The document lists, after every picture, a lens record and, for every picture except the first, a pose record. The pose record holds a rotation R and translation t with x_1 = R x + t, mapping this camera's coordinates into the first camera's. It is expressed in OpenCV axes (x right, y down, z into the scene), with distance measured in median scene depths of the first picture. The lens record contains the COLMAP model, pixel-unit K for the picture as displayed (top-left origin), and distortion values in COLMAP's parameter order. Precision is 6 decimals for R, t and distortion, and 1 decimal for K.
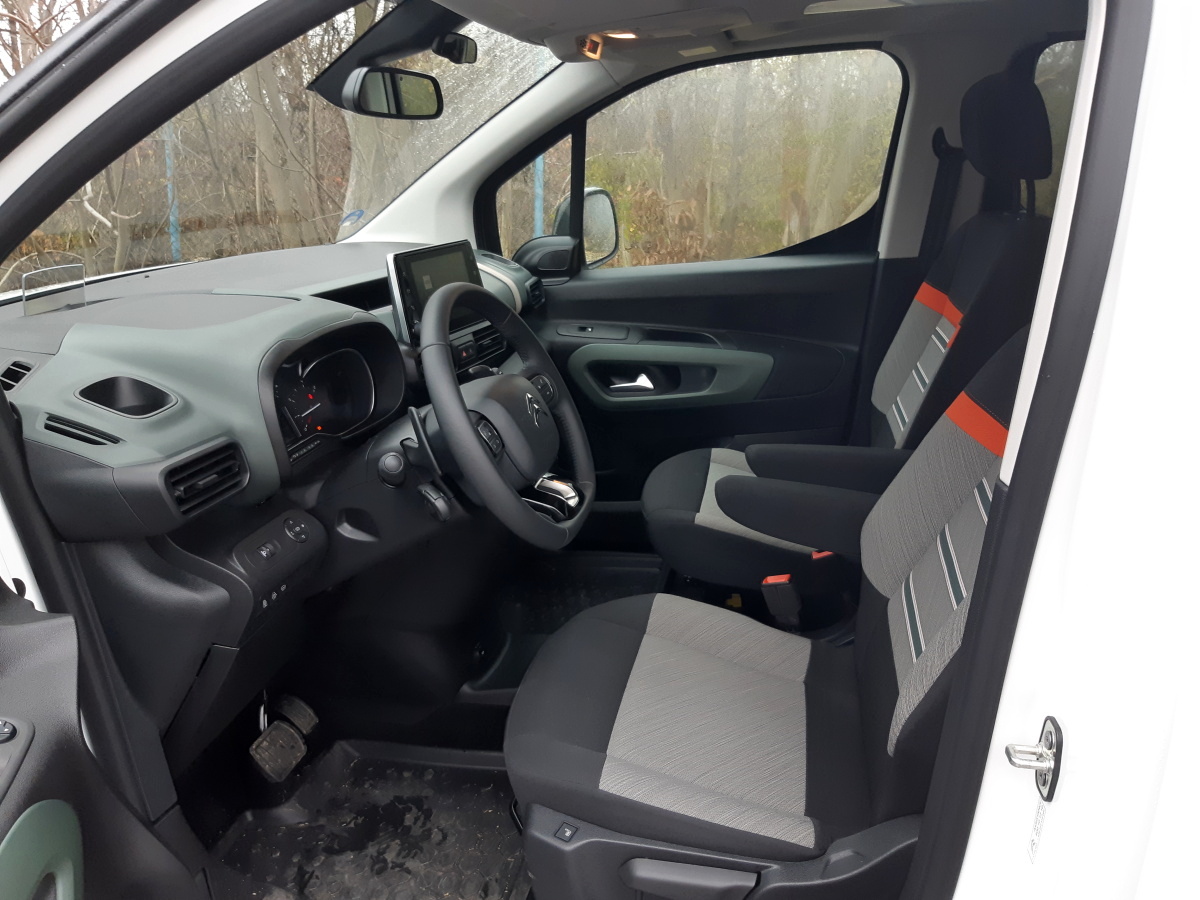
lens RADIAL K [[934.9, 0, 598.1], [0, 934.9, 453.9], [0, 0, 1]] dist [0.040927, -0.095224]
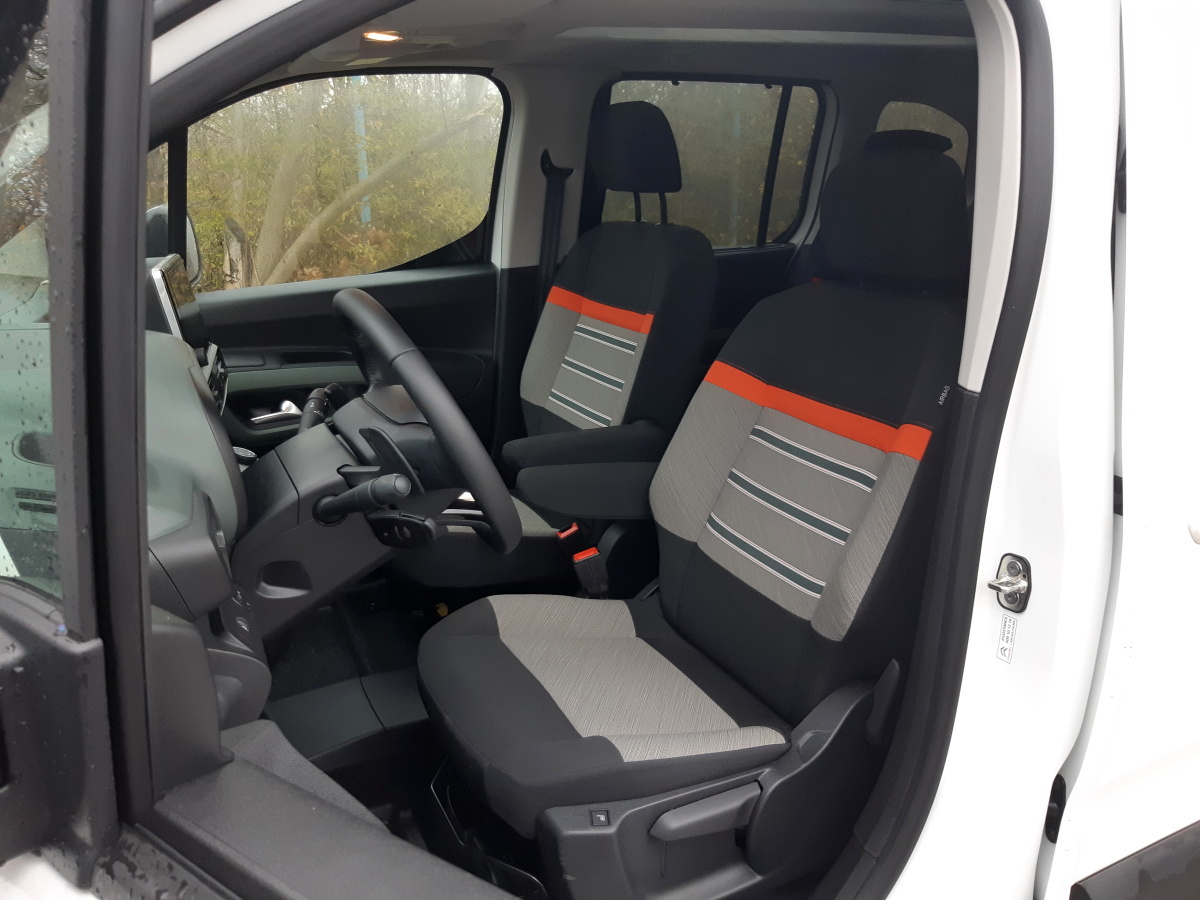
lens RADIAL K [[934.9, 0, 597.3], [0, 934.9, 453.1], [0, 0, 1]] dist [0.040927, -0.095224]
pose [[0.781844, -0.155754, 0.603705, -0.327060], [0.175998, 0.984048, 0.025951, -0.005619], [-0.598117, 0.085961, 0.796785, 0.091526]]
